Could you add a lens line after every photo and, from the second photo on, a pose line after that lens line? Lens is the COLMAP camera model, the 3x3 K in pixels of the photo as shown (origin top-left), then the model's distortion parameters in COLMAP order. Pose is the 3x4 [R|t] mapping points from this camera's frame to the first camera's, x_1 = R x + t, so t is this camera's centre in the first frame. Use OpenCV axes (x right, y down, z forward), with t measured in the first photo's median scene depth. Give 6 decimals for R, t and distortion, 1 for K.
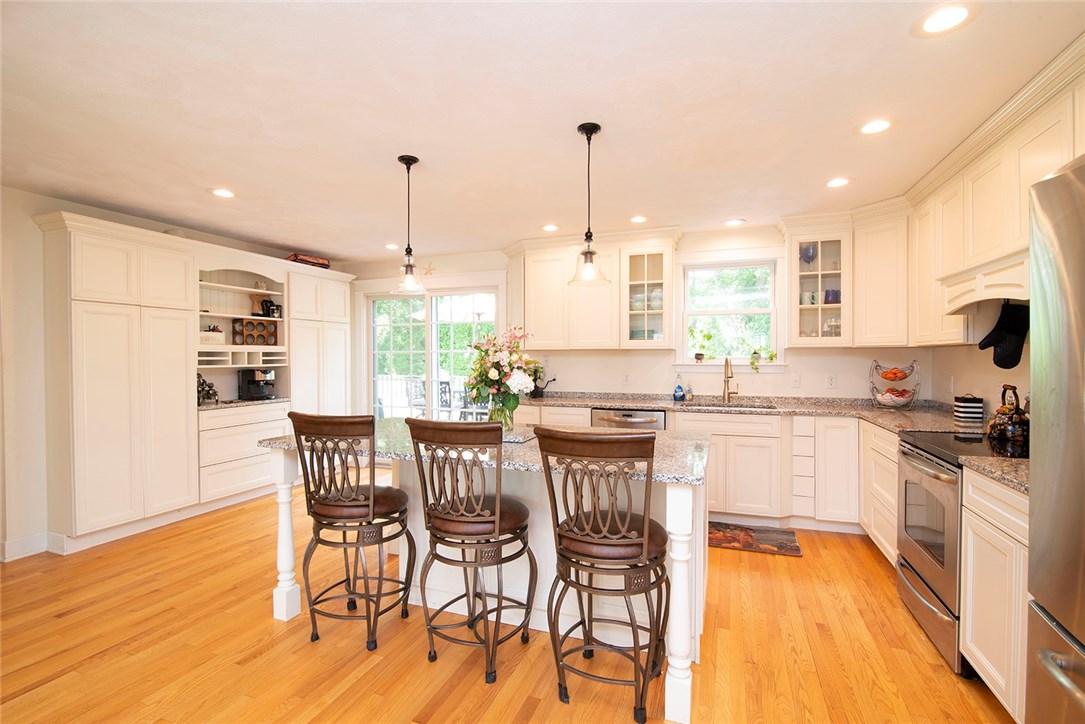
lens RADIAL K [[496.1, 0, 545.8], [0, 496.1, 362.3], [0, 0, 1]] dist [-0.021183, 0.000944]
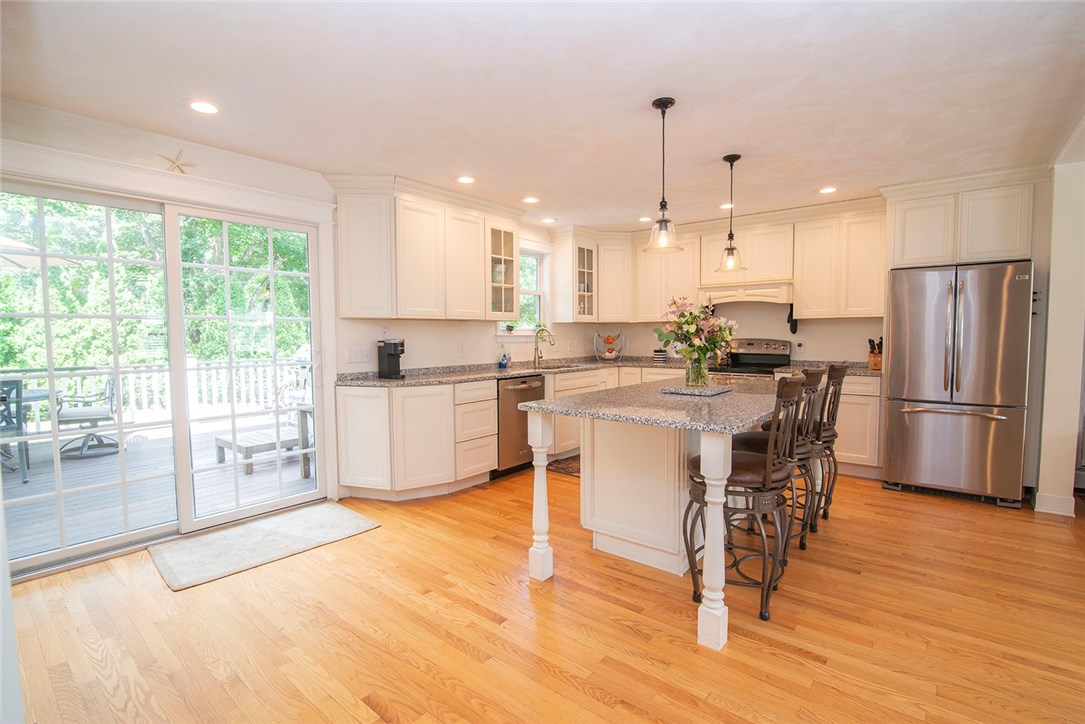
lens RADIAL K [[496.1, 0, 541.0], [0, 496.1, 359.7], [0, 0, 1]] dist [-0.021183, 0.000944]
pose [[0.327309, -0.049350, 0.943628, -0.777351], [0.014321, 0.998780, 0.047266, 0.007864], [-0.944809, -0.001957, 0.327616, 0.580235]]
